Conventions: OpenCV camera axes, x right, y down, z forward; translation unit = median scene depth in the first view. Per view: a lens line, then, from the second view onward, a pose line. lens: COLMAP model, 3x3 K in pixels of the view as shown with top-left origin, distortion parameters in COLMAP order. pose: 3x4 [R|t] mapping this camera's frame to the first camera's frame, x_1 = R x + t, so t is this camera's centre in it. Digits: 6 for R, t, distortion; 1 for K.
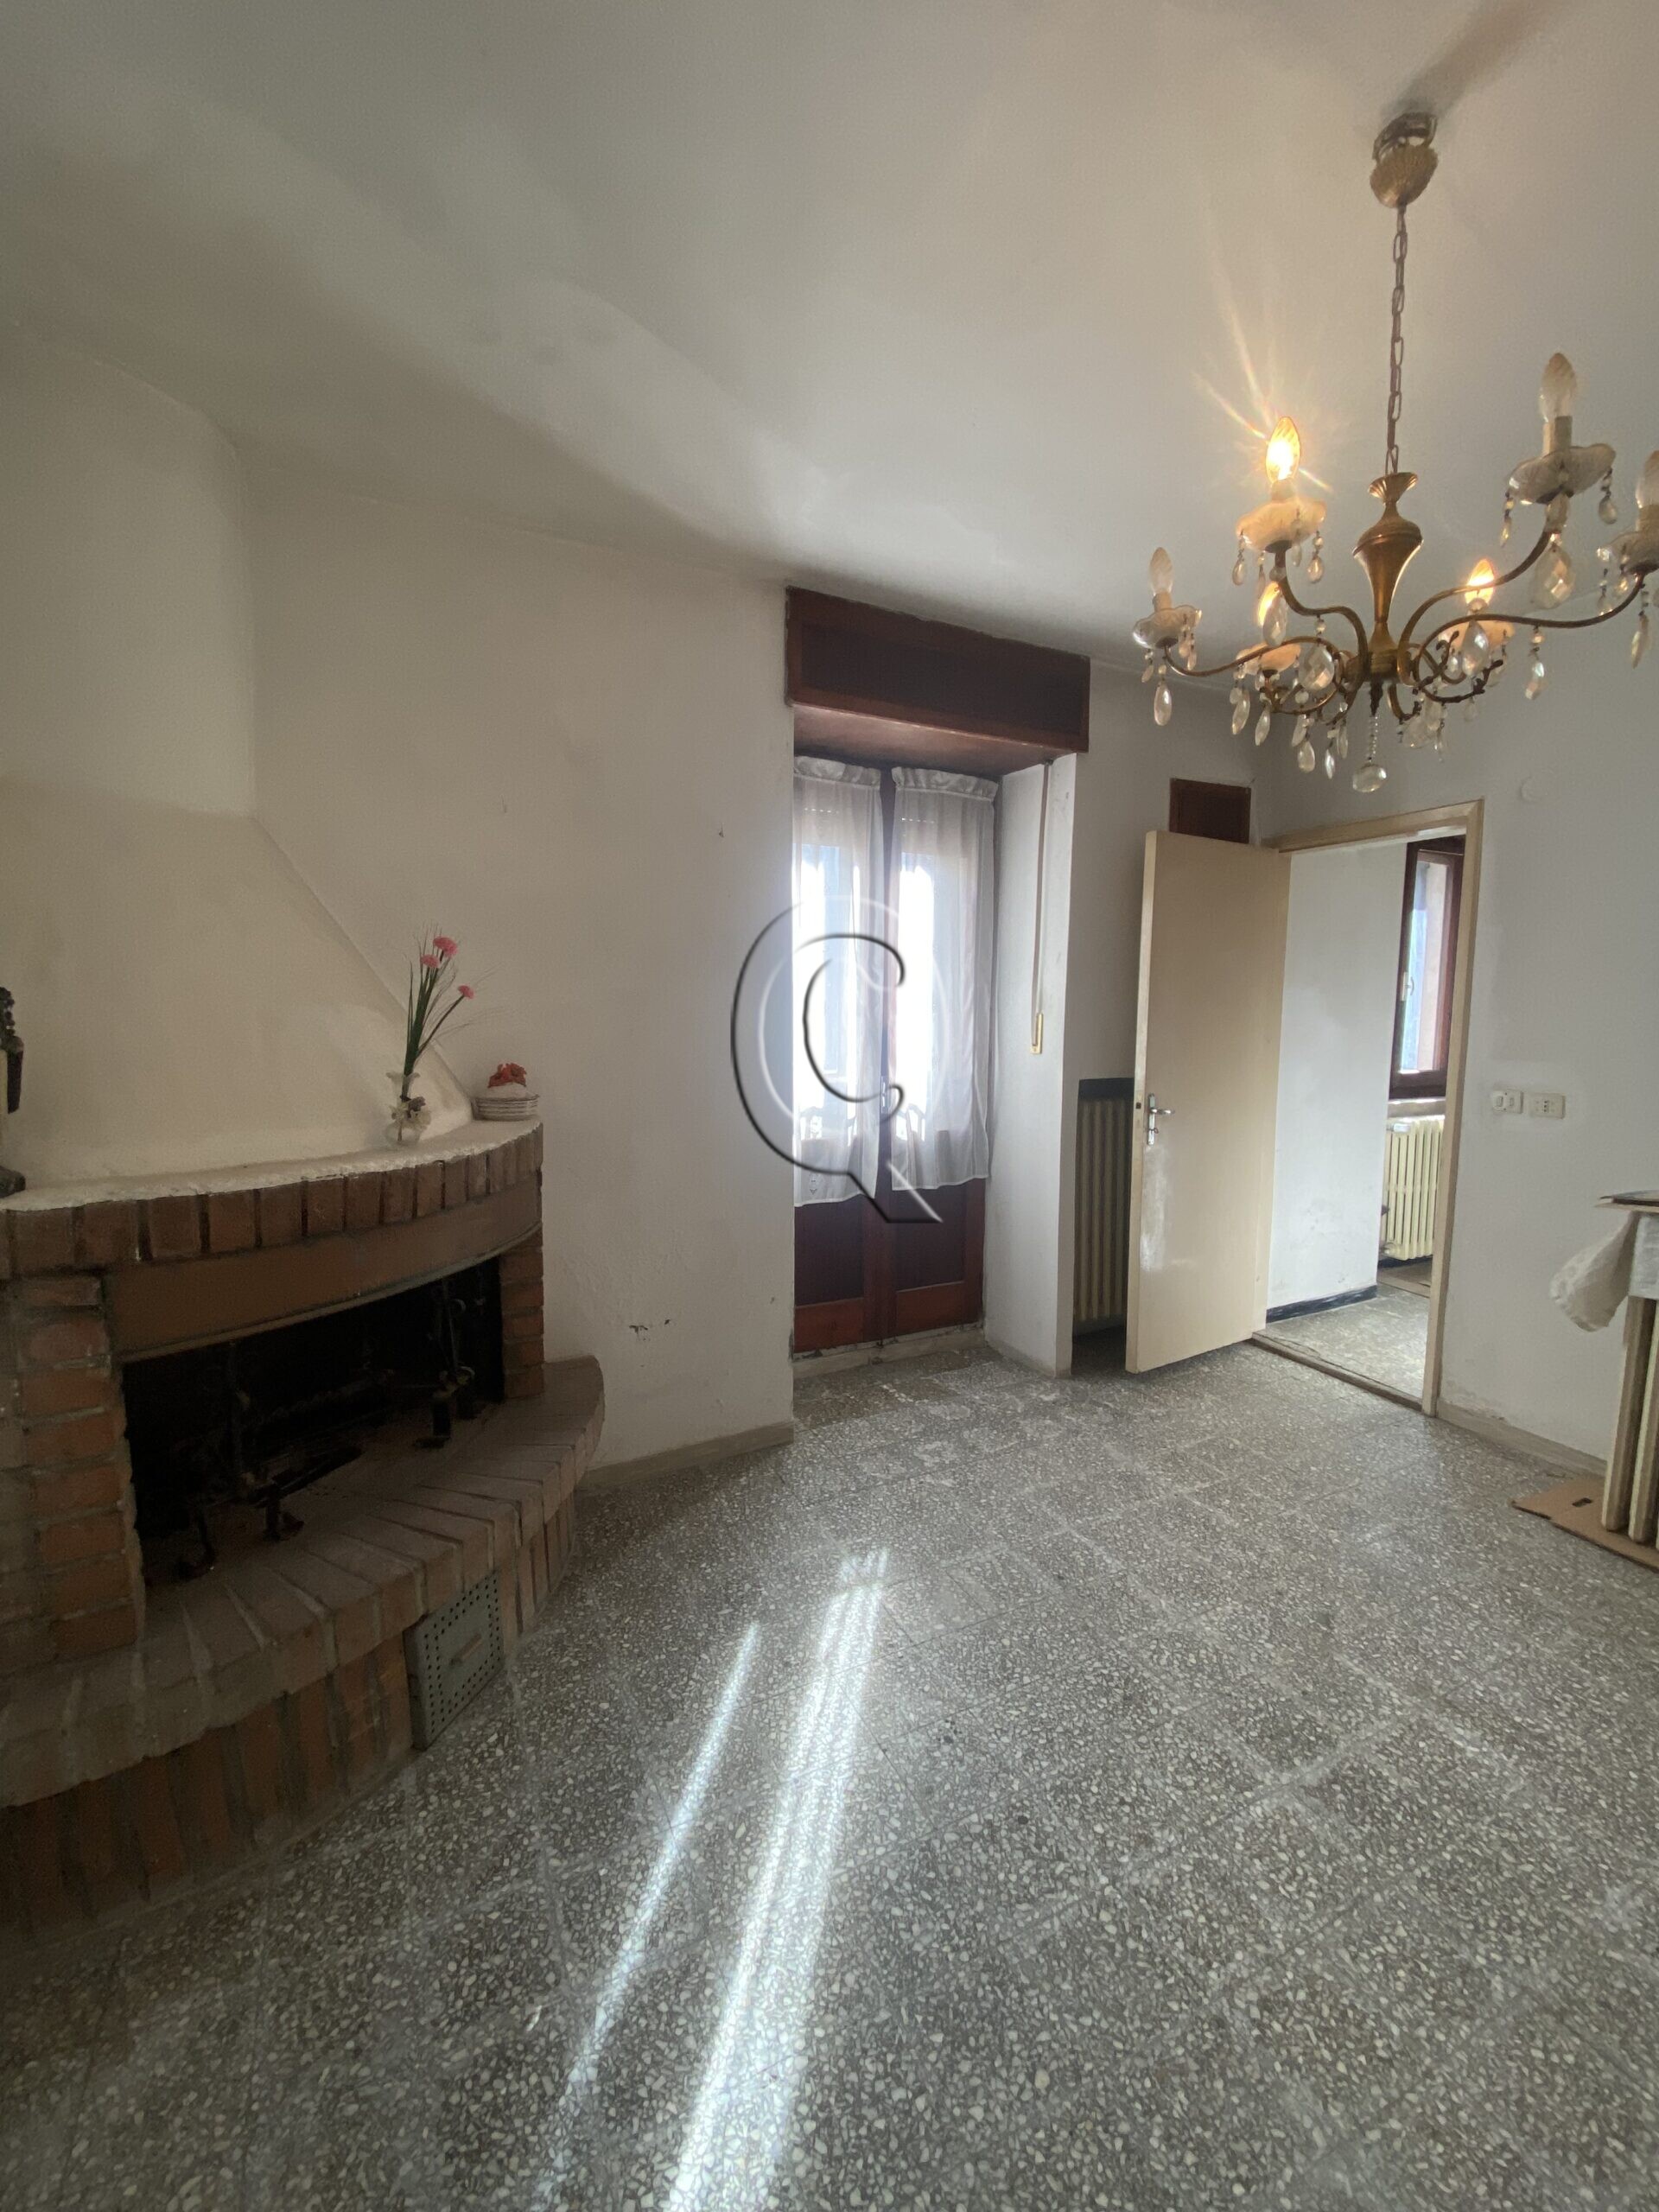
lens RADIAL K [[898.7, 0, 830.4], [0, 898.7, 1102.9], [0, 0, 1]] dist [-0.001078, -0.009986]
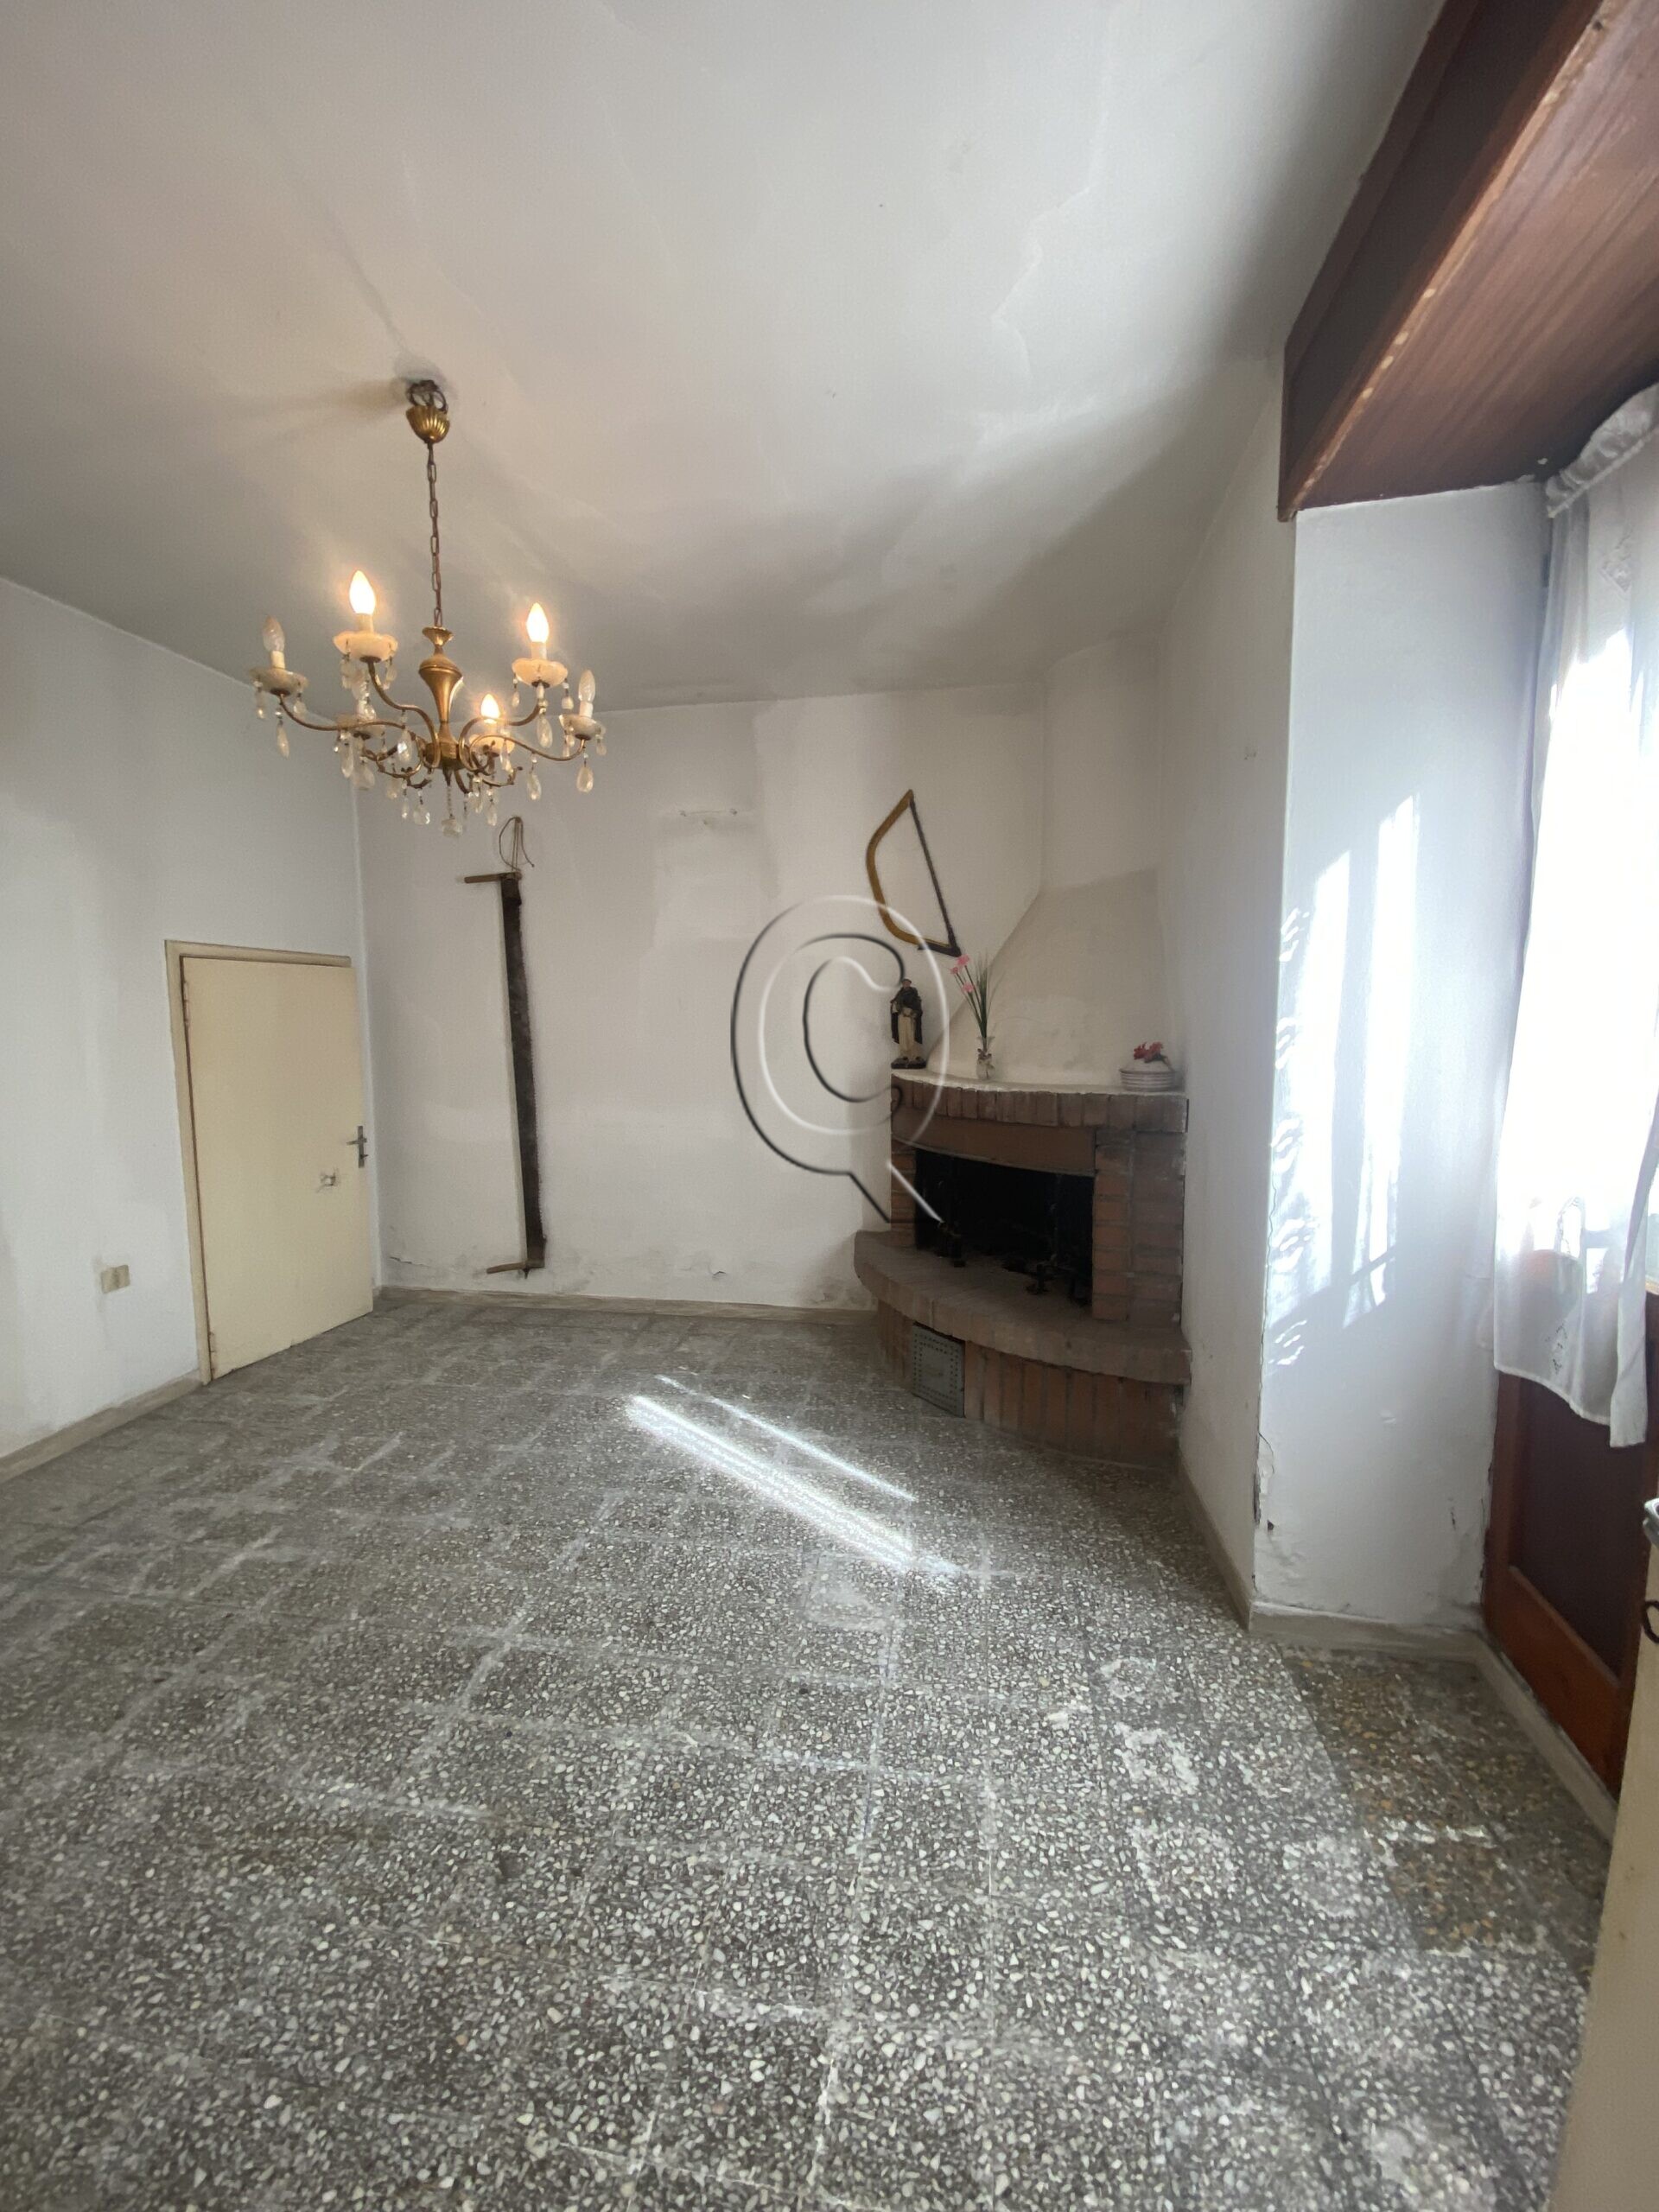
lens RADIAL K [[898.7, 0, 831.6], [0, 898.7, 1102.6], [0, 0, 1]] dist [-0.001078, -0.009986]
pose [[-0.571799, 0.084896, -0.815989, 0.986216], [-0.091336, 0.981860, 0.166157, -0.144289], [0.815294, 0.169538, -0.553673, 1.590268]]
